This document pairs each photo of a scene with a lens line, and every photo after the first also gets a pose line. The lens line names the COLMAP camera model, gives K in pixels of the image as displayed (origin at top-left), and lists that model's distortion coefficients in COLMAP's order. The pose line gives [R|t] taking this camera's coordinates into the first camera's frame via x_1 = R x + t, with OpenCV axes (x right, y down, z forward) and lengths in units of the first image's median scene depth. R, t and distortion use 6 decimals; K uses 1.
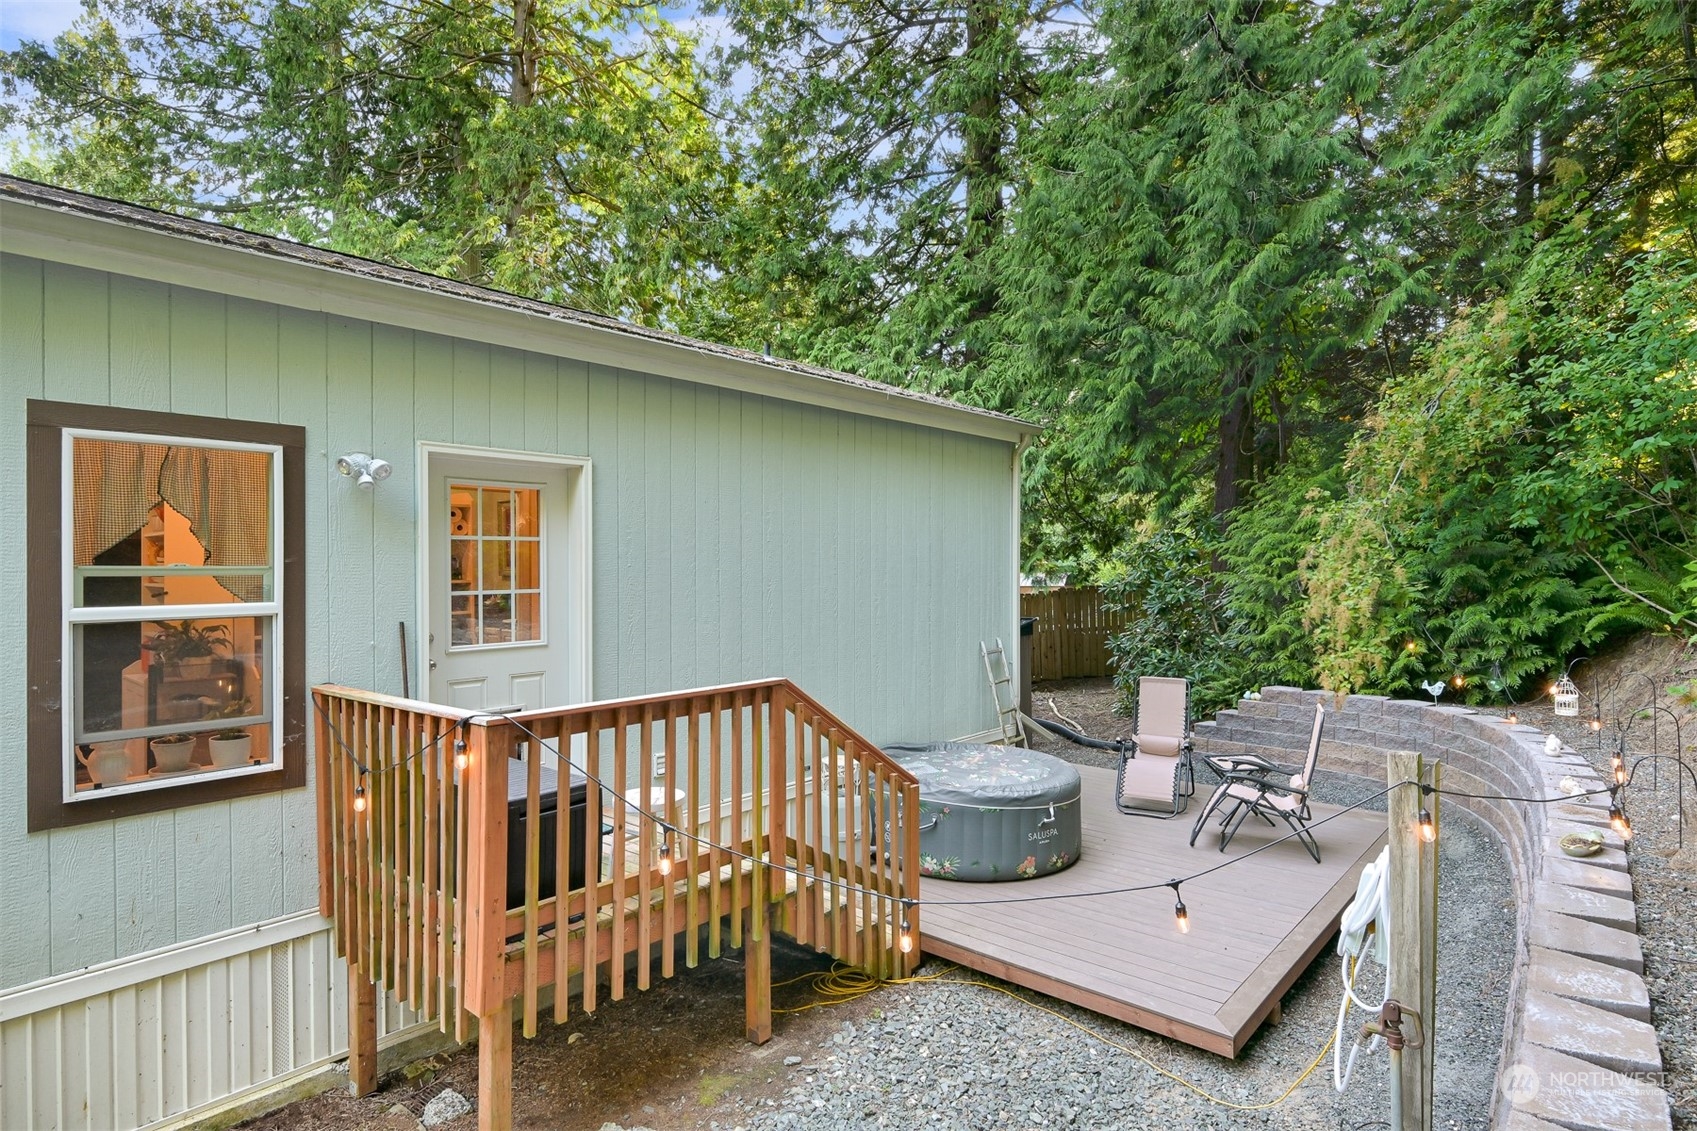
lens RADIAL K [[902.6, 0, 845.2], [0, 902.6, 564.8], [0, 0, 1]] dist [-0.004823, -0.000241]
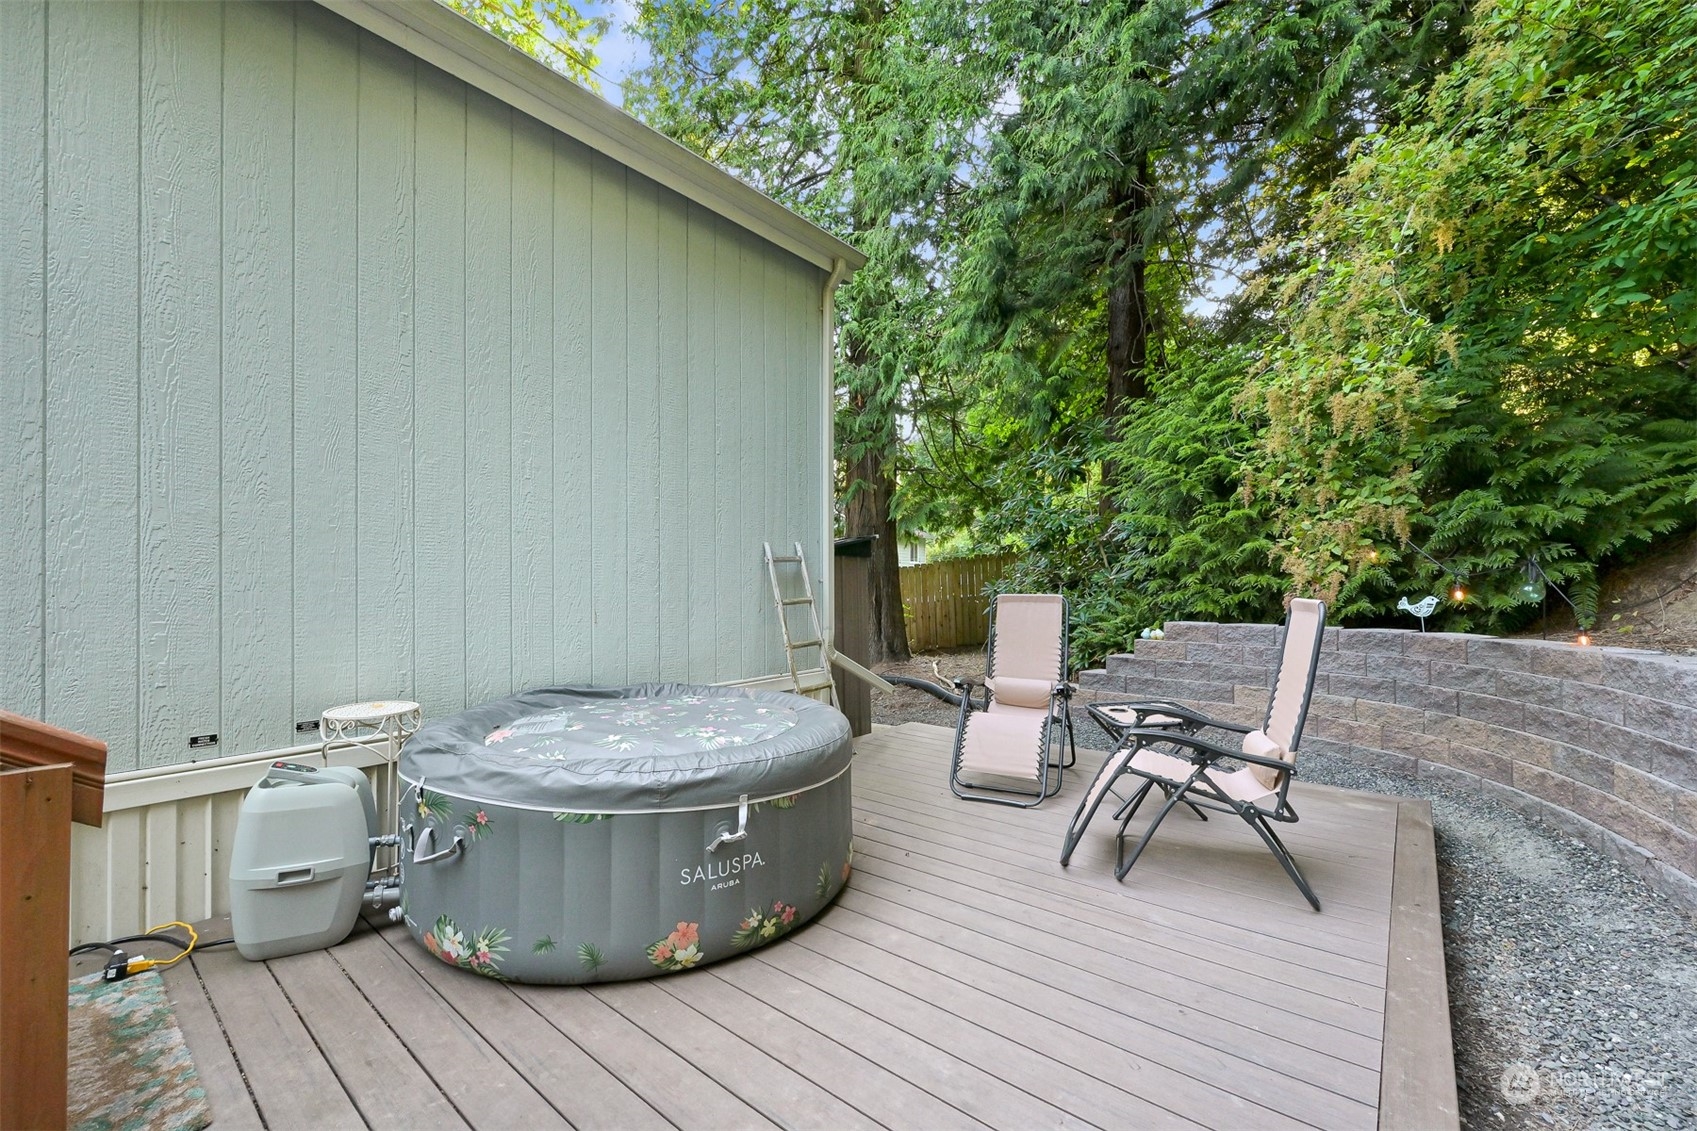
lens RADIAL K [[672.0, 0, 849.9], [0, 672.0, 577.7], [0, 0, 1]] dist [-0.002252, 0.000577]
pose [[0.999620, -0.002794, 0.027419, 0.212789], [0.003171, 0.999901, -0.013723, 0.125446], [-0.027378, 0.013804, 0.999530, 0.519133]]
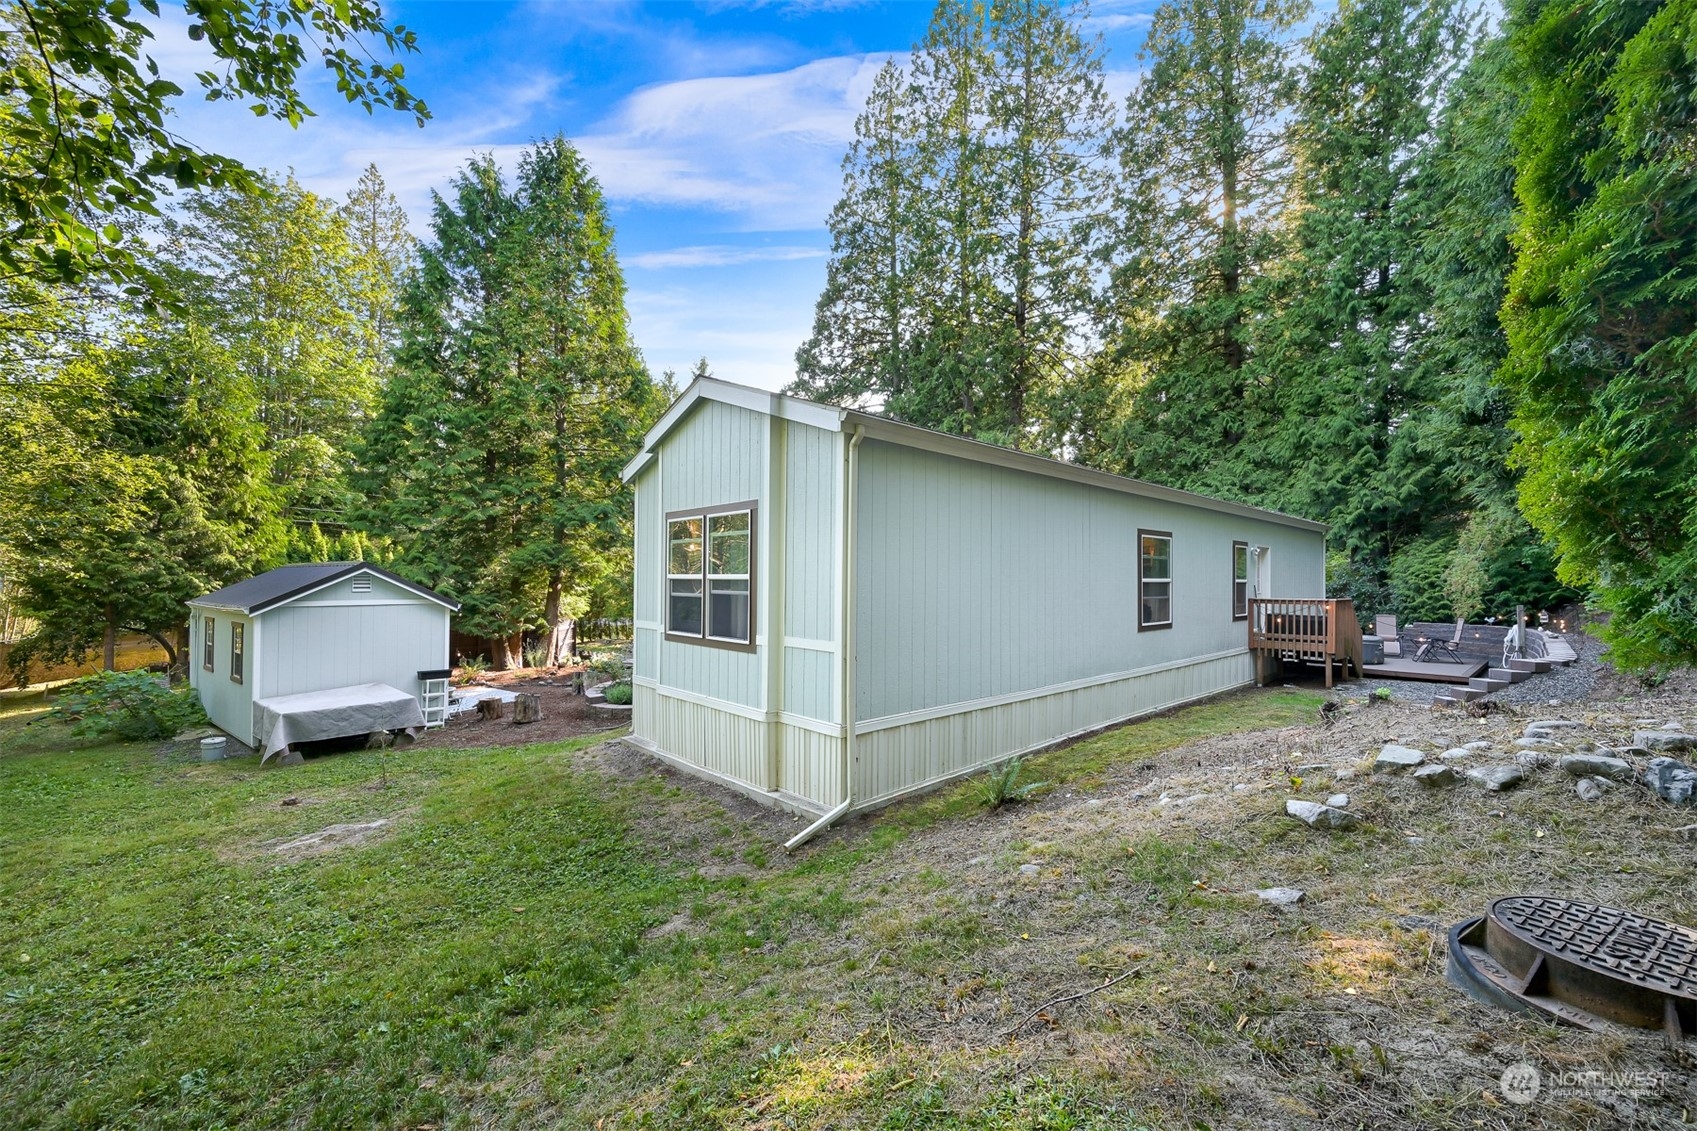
lens RADIAL K [[672.0, 0, 852.0], [0, 672.0, 559.1], [0, 0, 1]] dist [-0.002252, 0.000577]
pose [[0.994198, 0.011474, -0.106954, -1.160555], [-0.015935, 0.999034, -0.040947, 0.066985], [0.106381, 0.042414, 0.993420, -1.367727]]
